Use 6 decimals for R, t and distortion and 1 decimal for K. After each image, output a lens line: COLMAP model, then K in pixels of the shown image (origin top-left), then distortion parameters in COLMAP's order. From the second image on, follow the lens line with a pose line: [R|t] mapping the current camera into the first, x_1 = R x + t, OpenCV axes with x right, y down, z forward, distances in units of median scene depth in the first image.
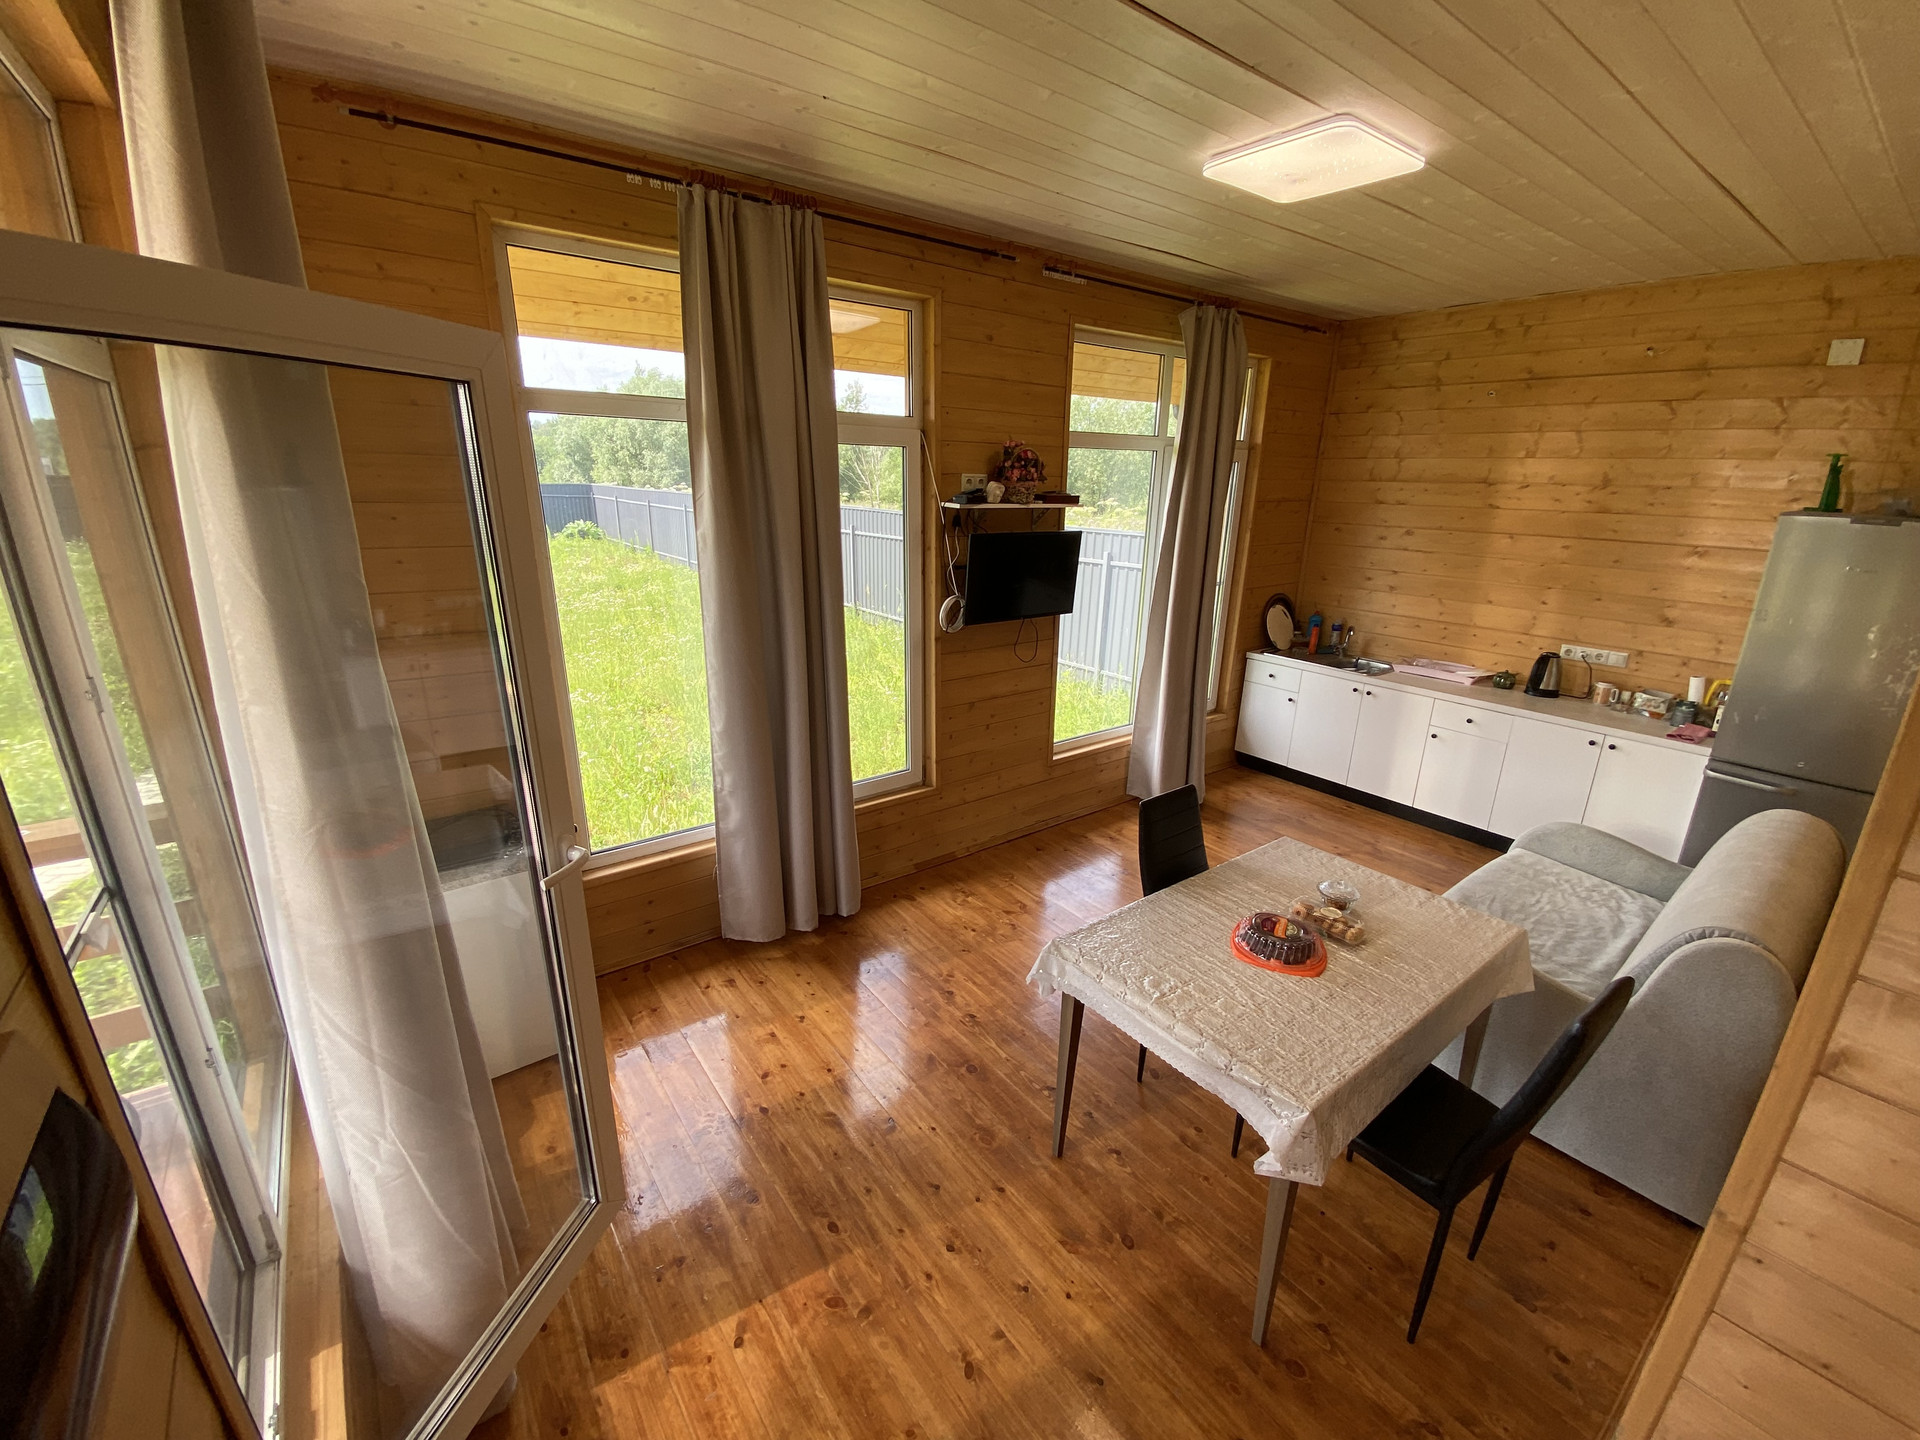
lens RADIAL K [[784.9, 0, 960.0], [0, 784.9, 720.0], [0, 0, 1]] dist [0.000791, -0.010026]
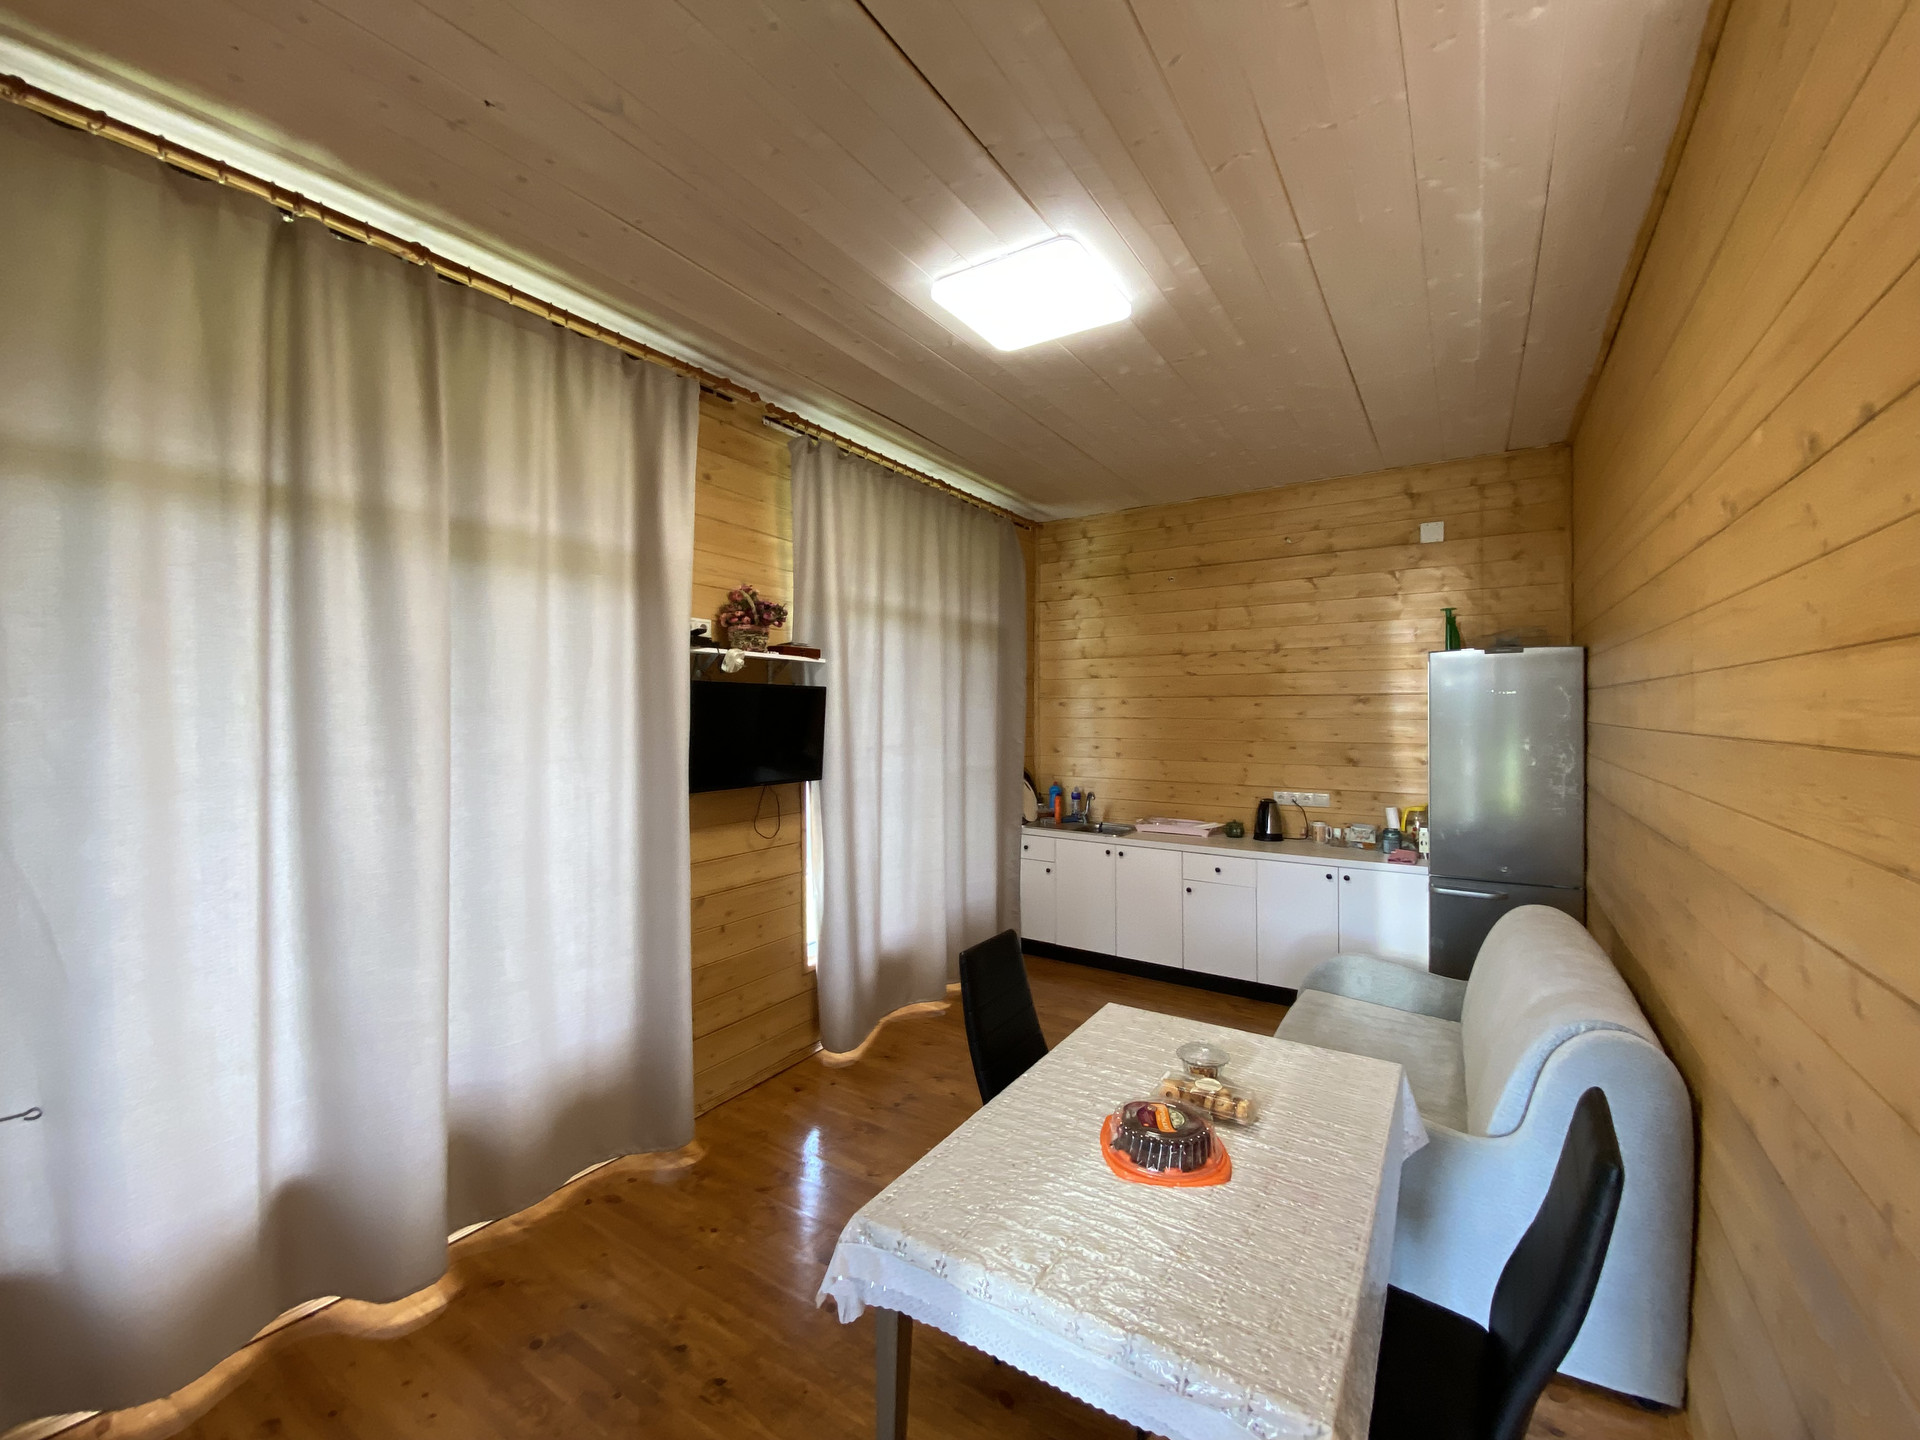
lens RADIAL K [[773.1, 0, 960.0], [0, 773.1, 720.0], [0, 0, 1]] dist [0.062548, -0.047127]
pose [[0.937626, -0.024989, 0.346746, -0.007911], [0.121865, 0.957750, -0.260508, 0.042474], [-0.325586, 0.286516, 0.901057, 0.163443]]
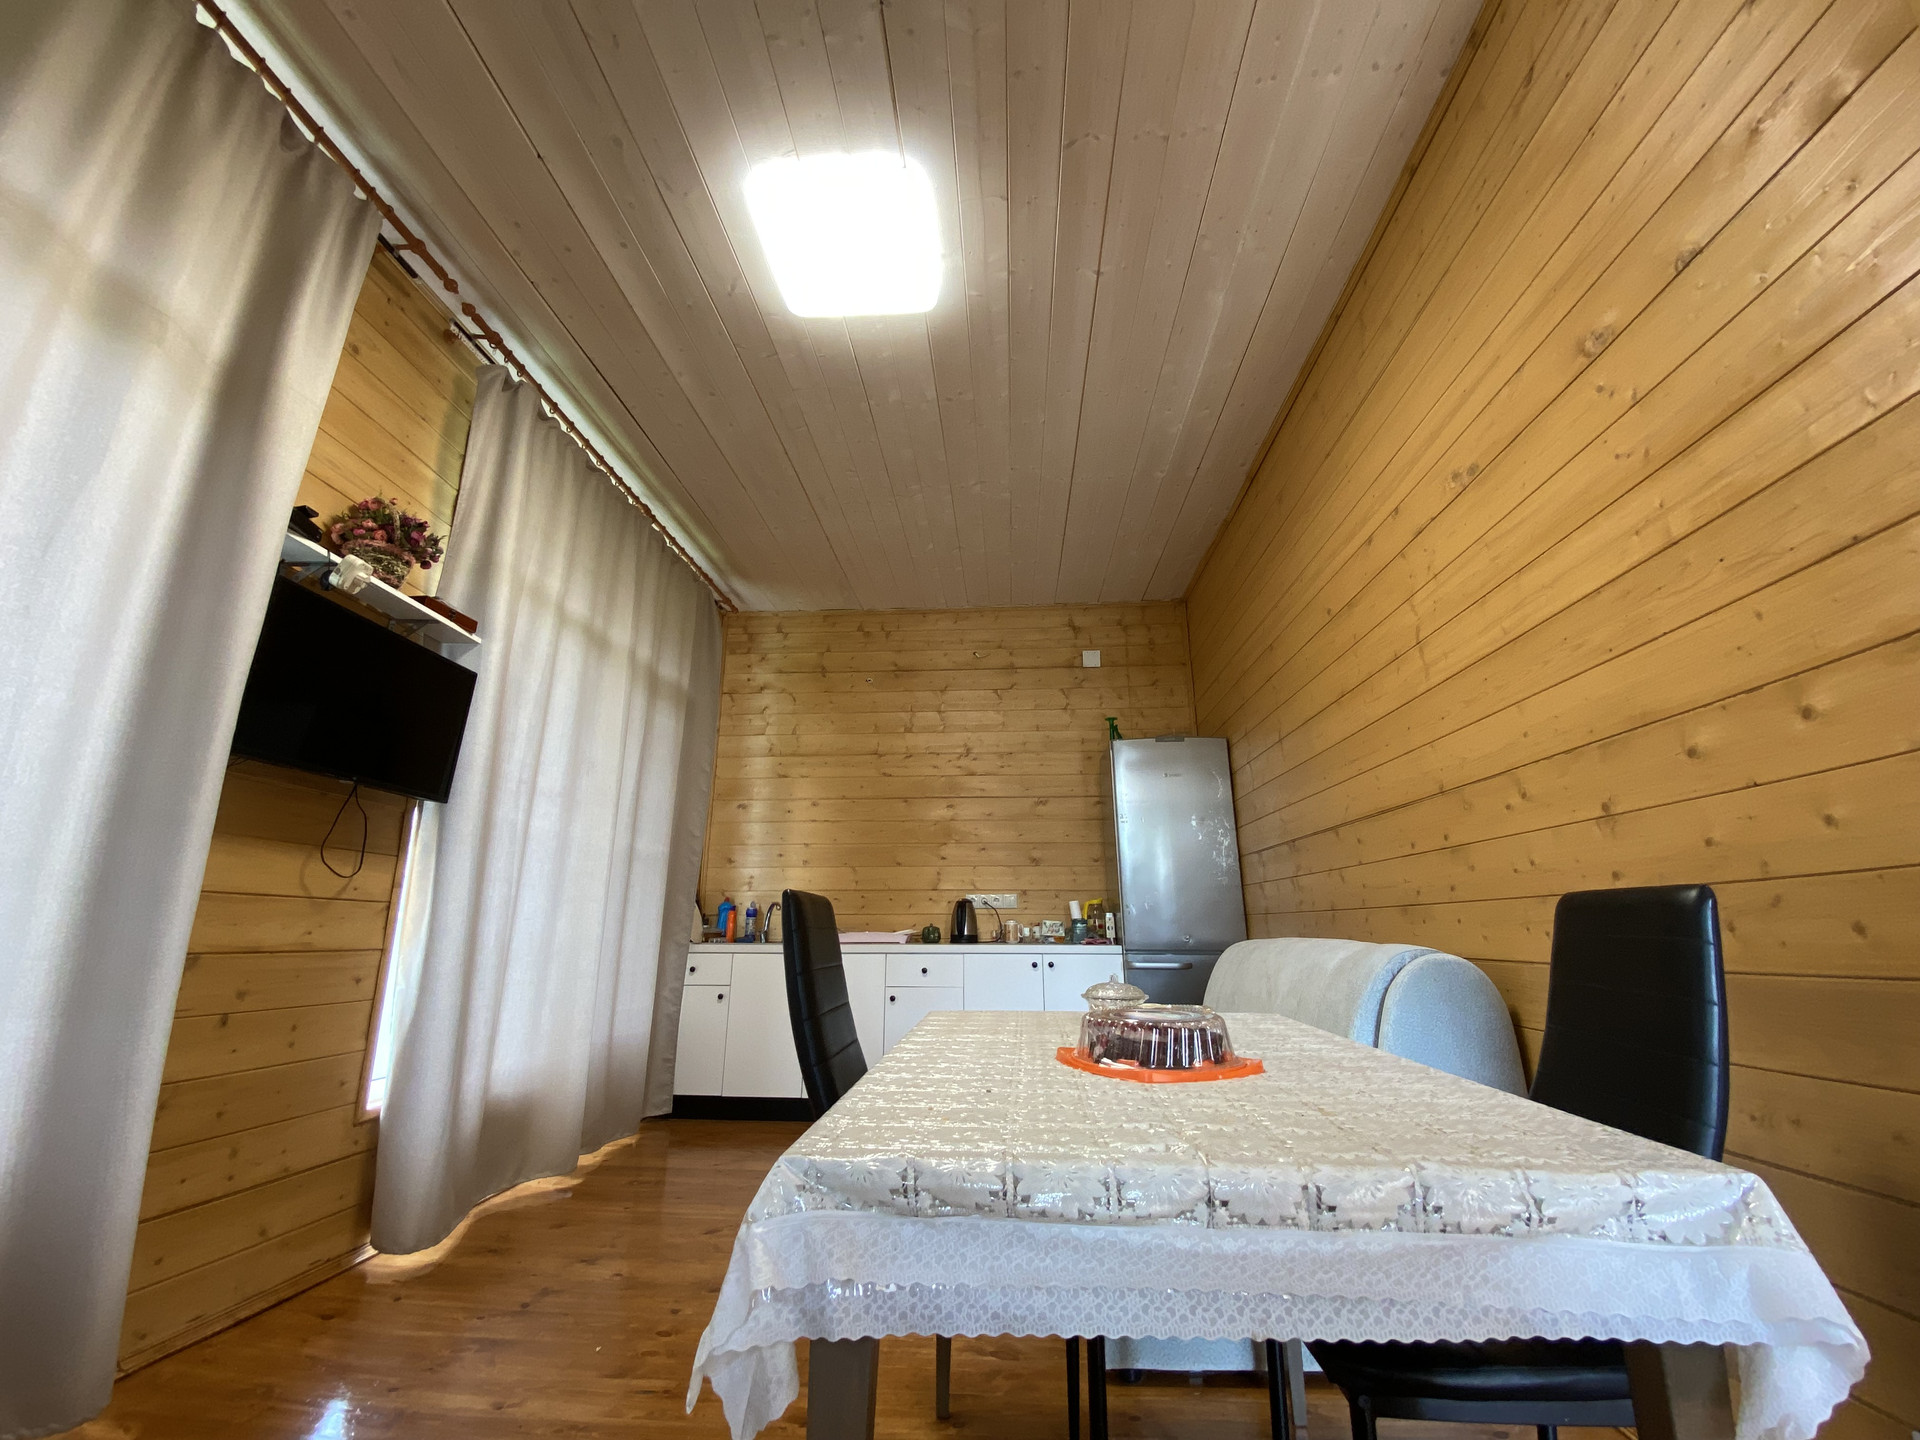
lens RADIAL K [[770.2, 0, 960.0], [0, 770.2, 720.0], [0, 0, 1]] dist [0.016150, -0.020917]
pose [[0.656986, 0.175673, 0.733150, -0.042307], [0.235291, 0.876119, -0.420777, 0.150723], [-0.716246, 0.448948, 0.534264, 0.399424]]
